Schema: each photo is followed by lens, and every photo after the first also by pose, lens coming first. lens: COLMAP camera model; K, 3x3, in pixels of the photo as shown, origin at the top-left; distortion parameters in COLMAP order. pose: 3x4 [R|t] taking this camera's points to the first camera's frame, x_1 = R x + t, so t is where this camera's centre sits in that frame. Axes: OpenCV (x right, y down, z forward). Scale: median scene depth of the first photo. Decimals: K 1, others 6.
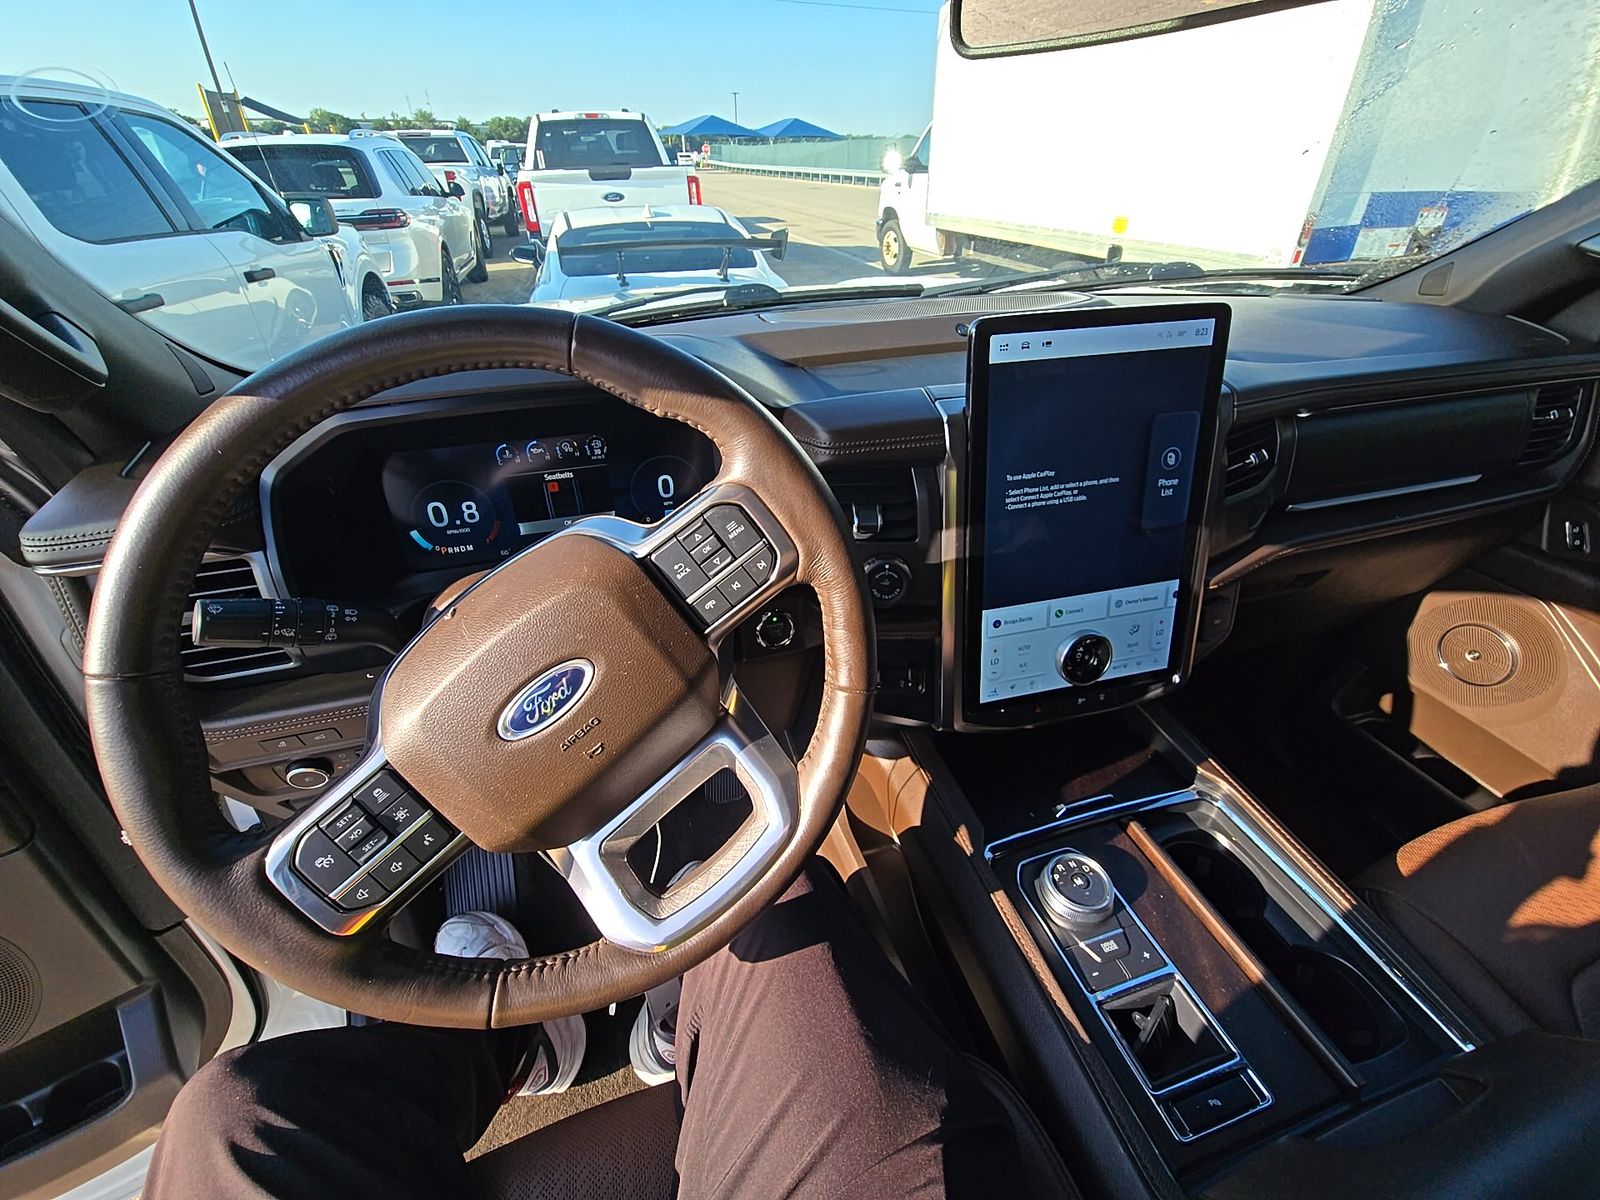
lens RADIAL K [[654.3, 0, 800.0], [0, 654.3, 600.0], [0, 0, 1]] dist [0.012301, -0.011182]
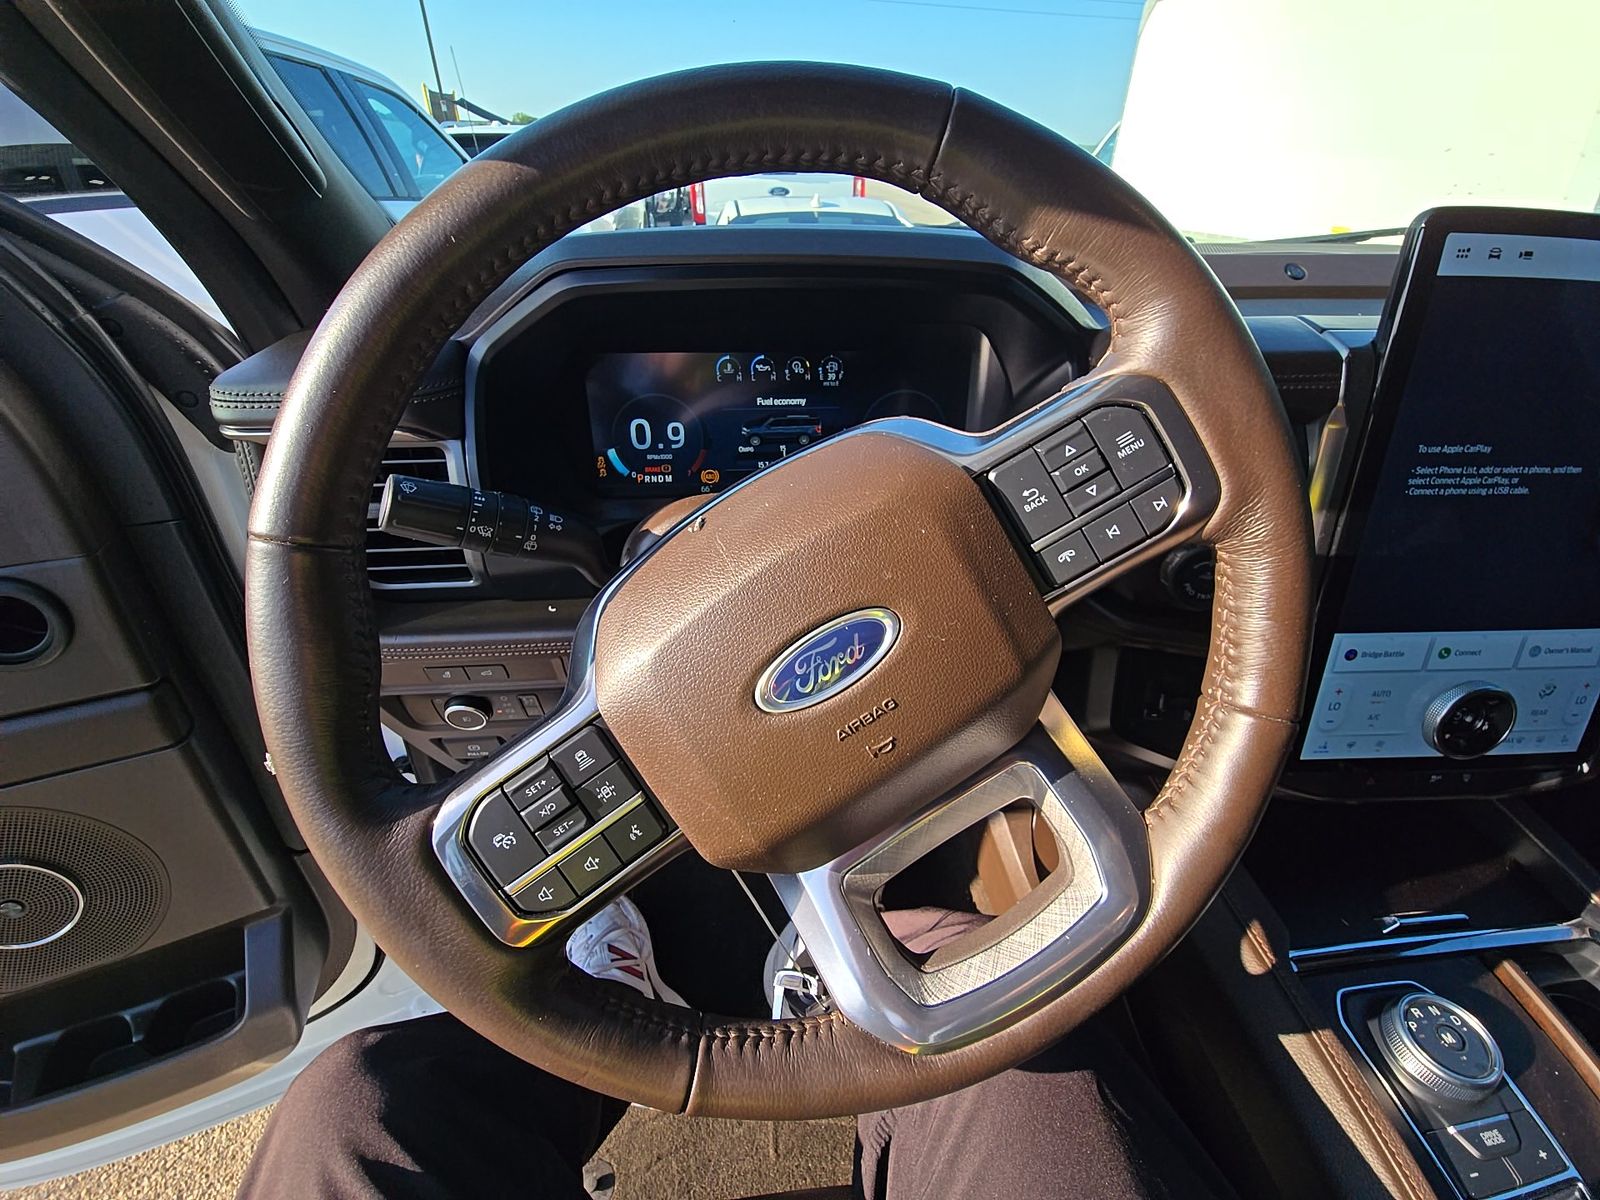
lens RADIAL K [[668.4, 0, 800.0], [0, 668.4, 600.0], [0, 0, 1]] dist [0.000909, -0.007011]
pose [[0.978161, 0.127614, -0.164061, -0.250709], [-0.128823, 0.991662, 0.003296, 0.073652], [0.163114, 0.017911, 0.986445, 0.255241]]
